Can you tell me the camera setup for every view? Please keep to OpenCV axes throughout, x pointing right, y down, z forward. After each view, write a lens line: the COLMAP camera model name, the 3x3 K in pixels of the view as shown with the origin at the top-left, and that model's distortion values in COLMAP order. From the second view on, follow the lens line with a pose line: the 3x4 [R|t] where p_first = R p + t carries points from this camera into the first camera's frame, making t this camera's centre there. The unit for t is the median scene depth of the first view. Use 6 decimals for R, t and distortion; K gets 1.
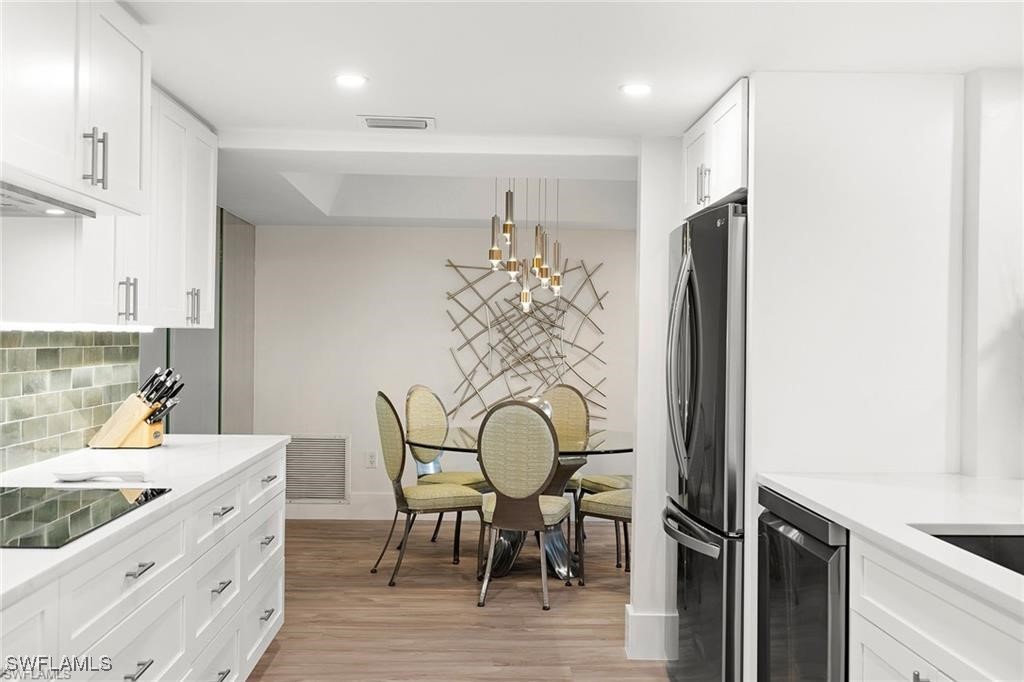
lens RADIAL K [[992.2, 0, 515.4], [0, 992.2, 327.7], [0, 0, 1]] dist [-0.005599, -0.005960]
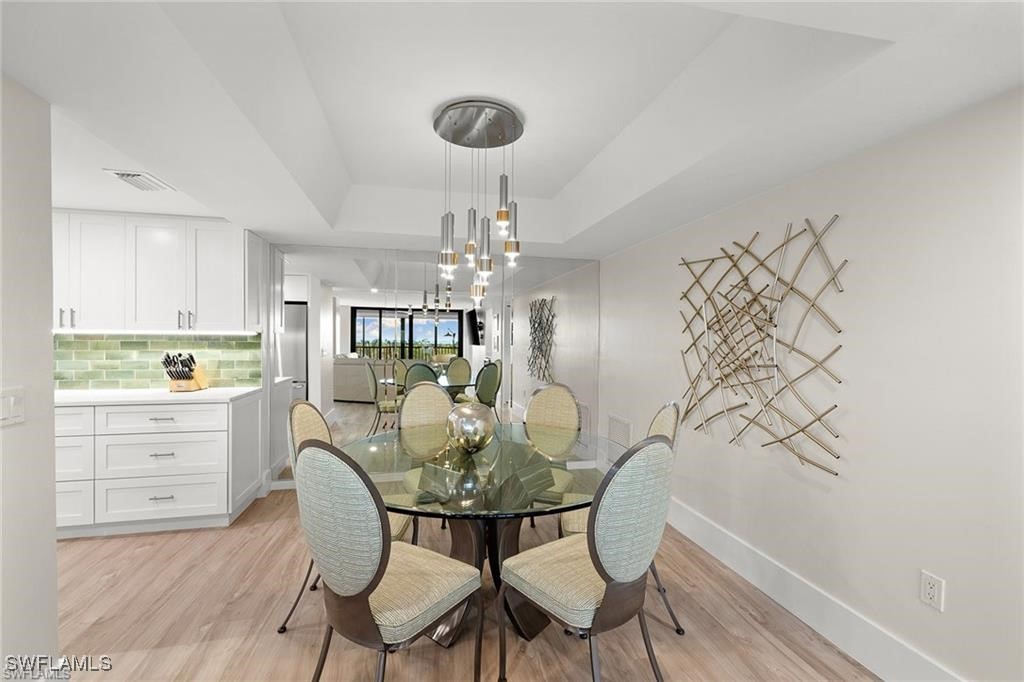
lens RADIAL K [[437.0, 0, 512.0], [0, 437.0, 341.0], [0, 0, 1]] dist [0.000616, -0.000003]
pose [[0.172942, -0.001982, -0.984930, 0.343565], [0.004758, 0.999988, -0.001177, 0.012431], [0.984921, -0.004483, 0.172949, 0.838735]]
